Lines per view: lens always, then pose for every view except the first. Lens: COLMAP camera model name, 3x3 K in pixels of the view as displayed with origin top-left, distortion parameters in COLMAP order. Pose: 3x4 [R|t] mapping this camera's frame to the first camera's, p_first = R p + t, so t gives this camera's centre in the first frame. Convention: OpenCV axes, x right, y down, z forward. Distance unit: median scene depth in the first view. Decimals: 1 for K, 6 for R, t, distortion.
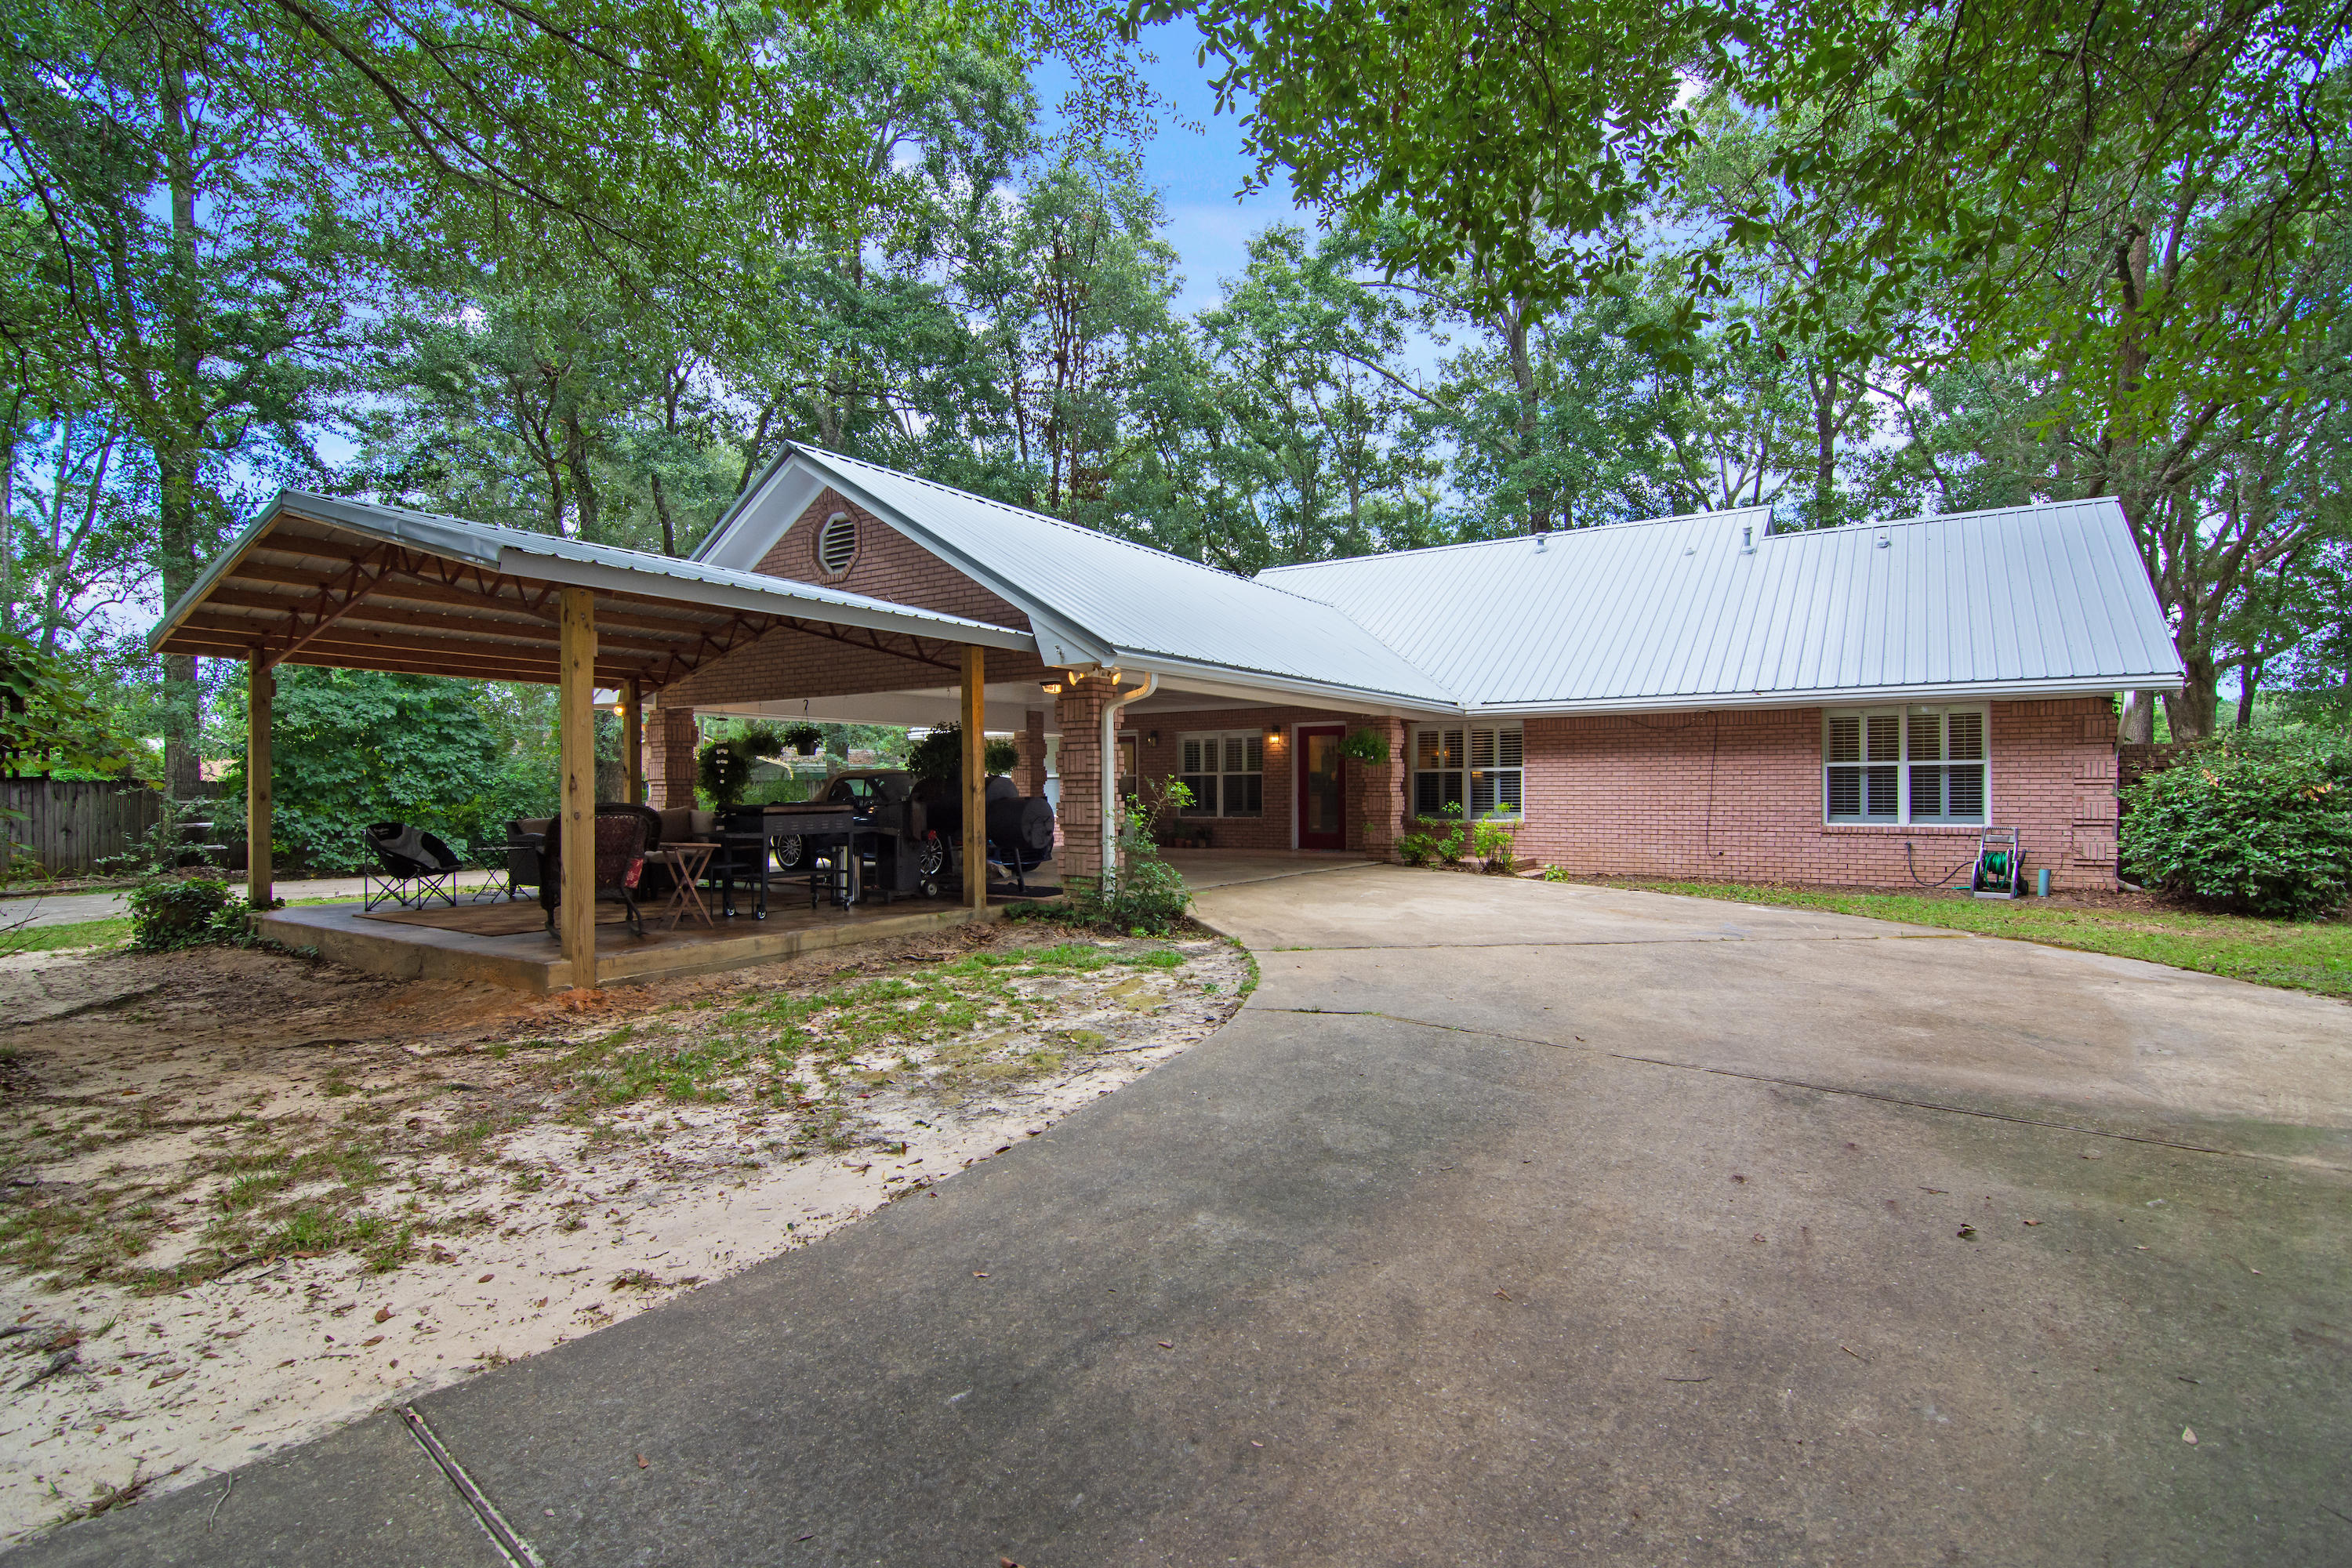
lens RADIAL K [[1133.9, 0, 1171.3], [0, 1133.9, 786.5], [0, 0, 1]] dist [-0.002089, 0.000330]
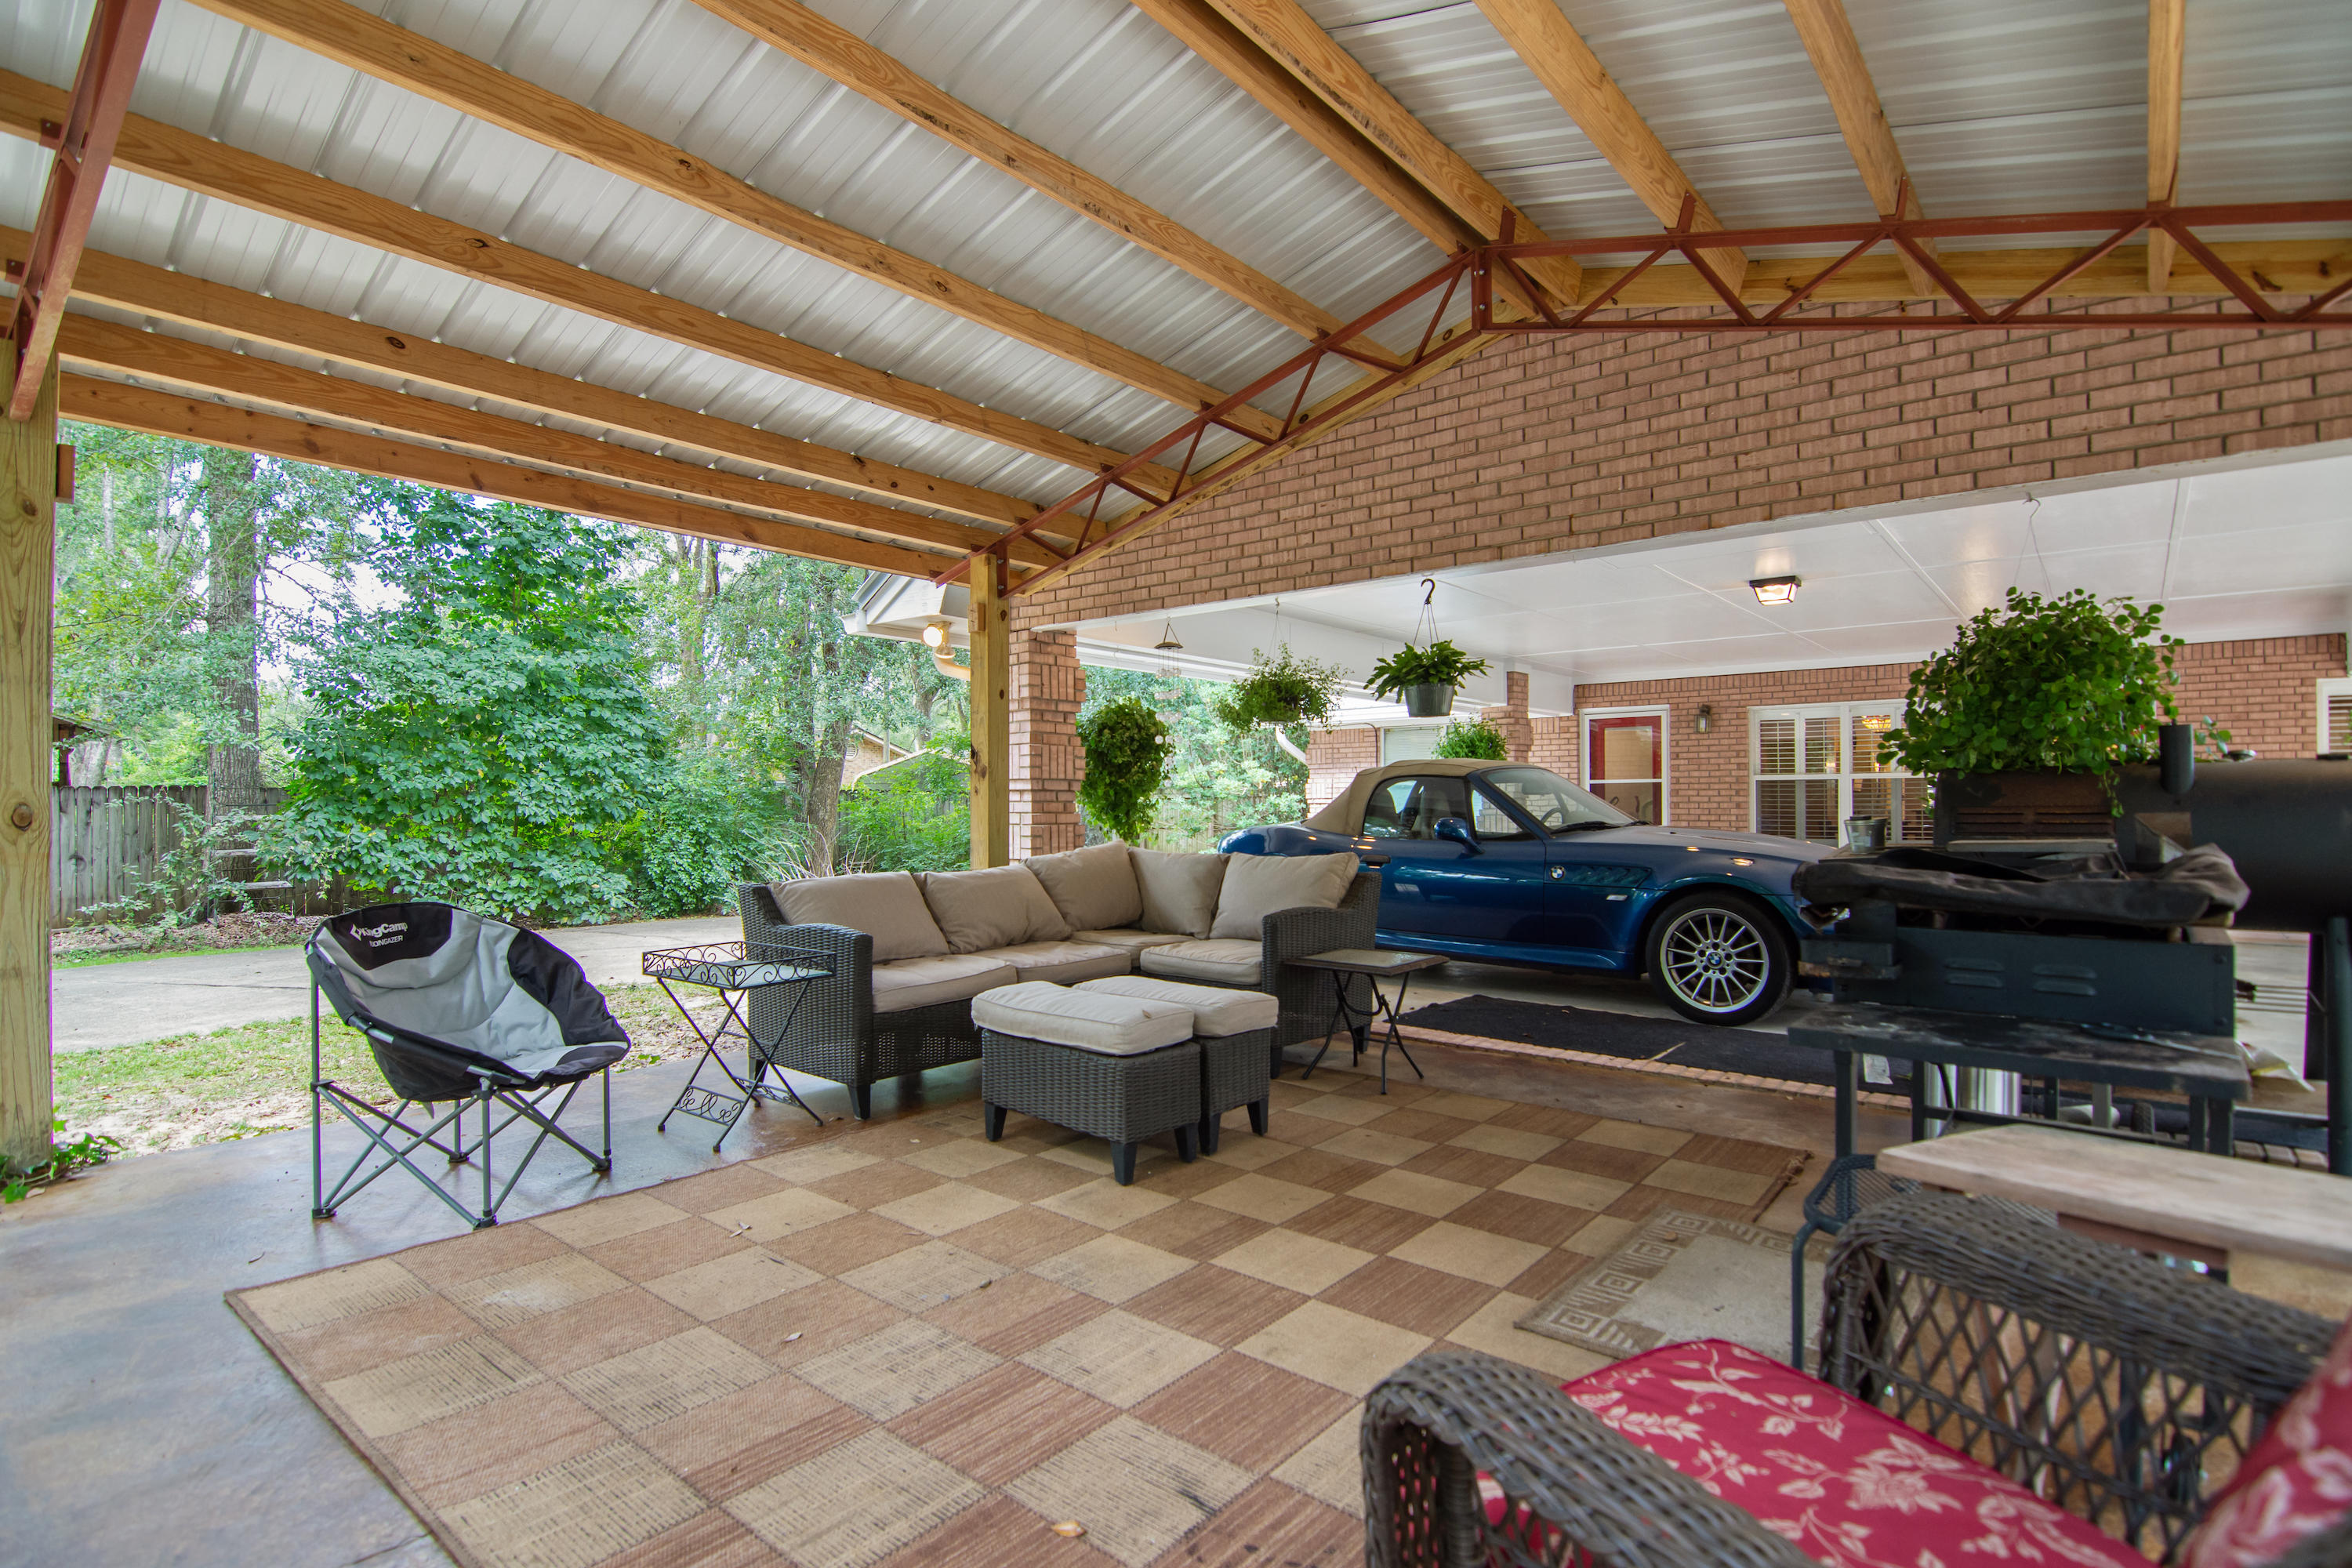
lens RADIAL K [[1133.9, 0, 1181.6], [0, 1133.9, 791.8], [0, 0, 1]] dist [-0.002089, 0.000330]
pose [[0.995484, 0.001088, -0.094926, -0.242164], [-0.001727, 0.999976, -0.006650, 0.001636], [0.094917, 0.006784, 0.995462, 0.381085]]
